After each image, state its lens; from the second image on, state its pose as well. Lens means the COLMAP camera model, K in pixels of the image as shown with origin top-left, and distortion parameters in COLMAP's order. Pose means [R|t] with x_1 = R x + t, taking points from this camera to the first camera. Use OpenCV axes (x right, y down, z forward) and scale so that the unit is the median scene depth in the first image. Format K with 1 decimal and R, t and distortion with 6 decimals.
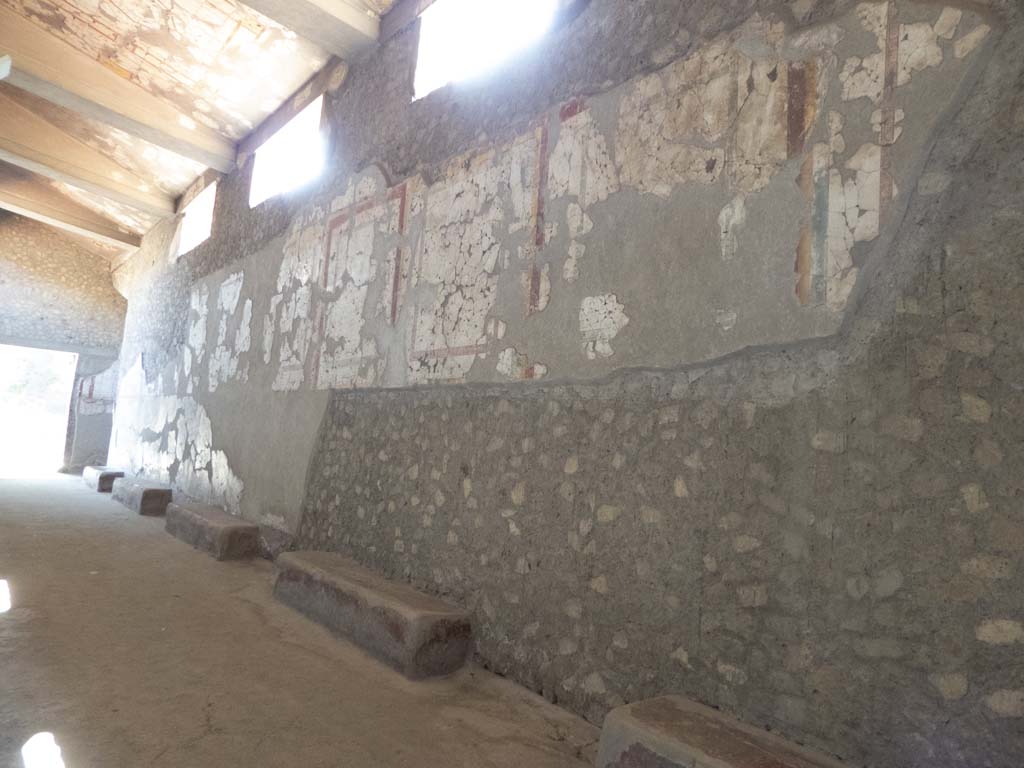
lens RADIAL K [[725.4, 0, 515.6], [0, 725.4, 377.8], [0, 0, 1]] dist [-0.052091, 0.039203]
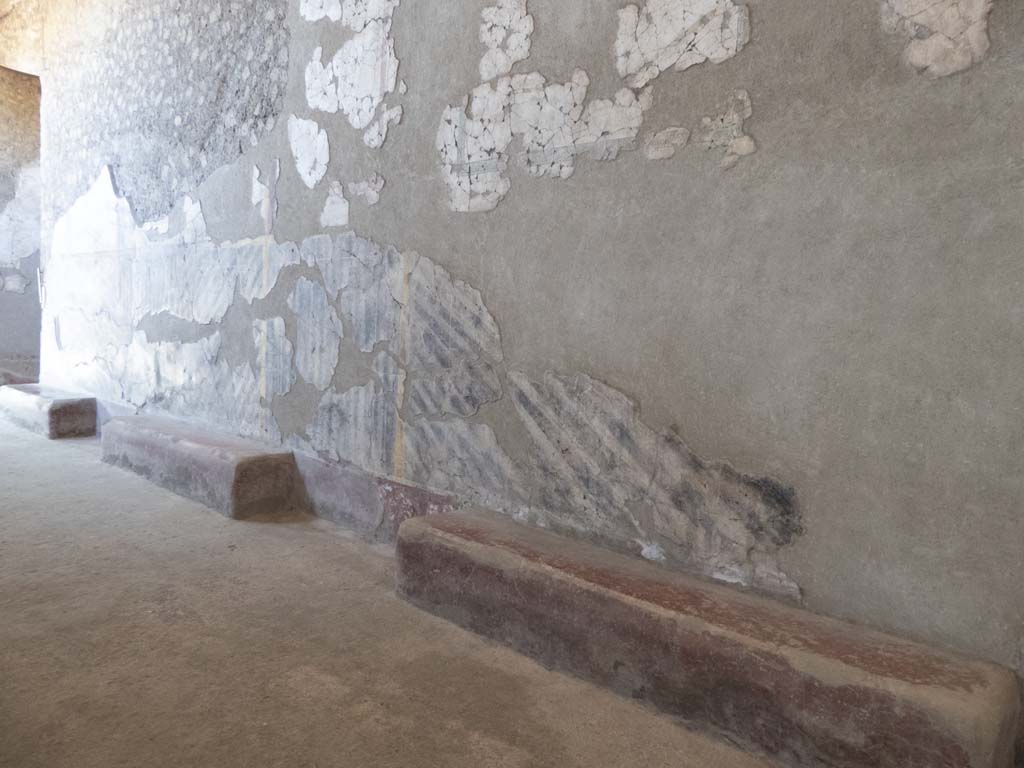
lens RADIAL K [[725.4, 0, 513.0], [0, 725.4, 381.5], [0, 0, 1]] dist [-0.052091, 0.039203]
pose [[0.986145, -0.040047, 0.160977, -0.383044], [0.010641, 0.983695, 0.179530, 0.032608], [-0.165542, -0.175330, 0.970492, 0.512616]]
